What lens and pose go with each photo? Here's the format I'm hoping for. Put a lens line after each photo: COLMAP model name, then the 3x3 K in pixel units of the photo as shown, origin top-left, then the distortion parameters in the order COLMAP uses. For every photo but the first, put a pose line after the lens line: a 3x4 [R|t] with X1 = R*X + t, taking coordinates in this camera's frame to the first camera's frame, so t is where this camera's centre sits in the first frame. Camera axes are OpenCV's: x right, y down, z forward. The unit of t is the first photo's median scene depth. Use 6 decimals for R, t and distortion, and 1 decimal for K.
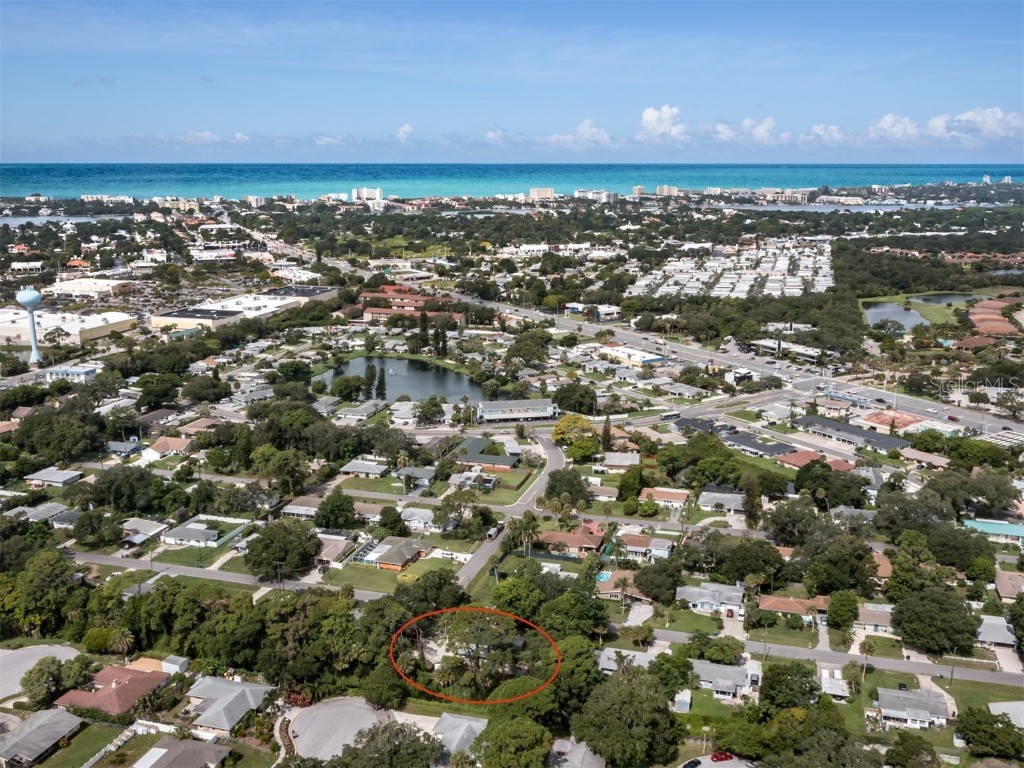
lens RADIAL K [[986.4, 0, 512.0], [0, 986.4, 384.0], [0, 0, 1]] dist [-0.007470, -0.004523]
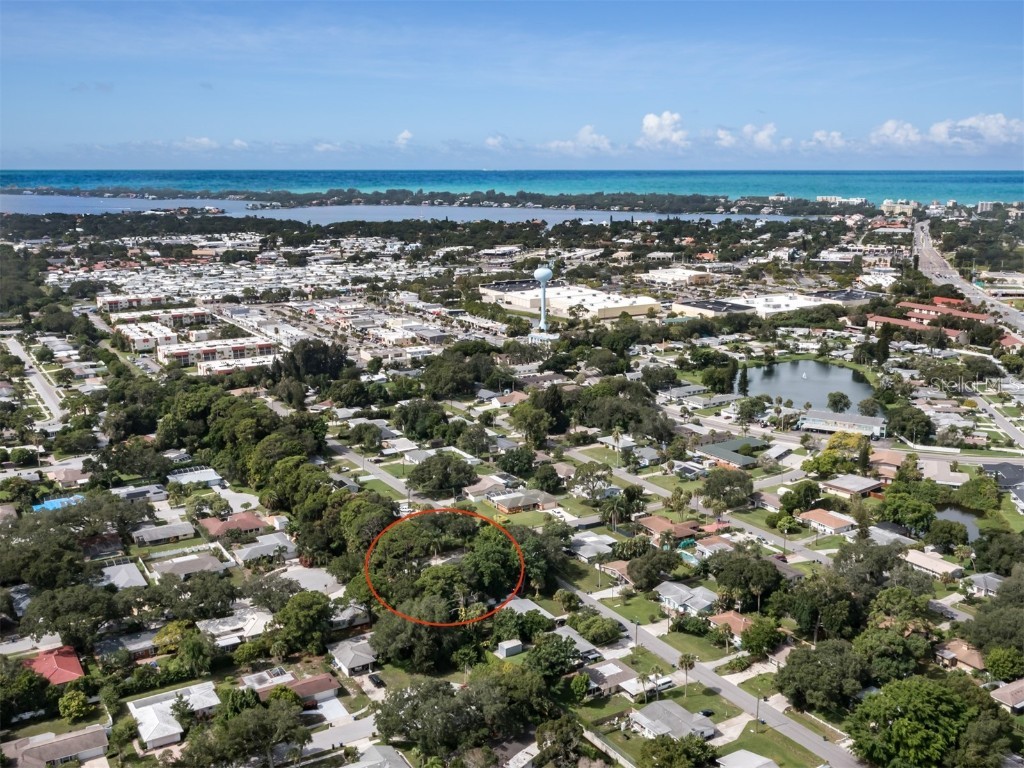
lens RADIAL K [[986.4, 0, 512.0], [0, 986.4, 384.0], [0, 0, 1]] dist [-0.007470, -0.004523]
pose [[0.757679, 0.142545, -0.636870, 0.530342], [-0.144090, 0.988312, 0.049783, -0.019686], [0.636522, 0.054047, 0.769362, 0.078145]]
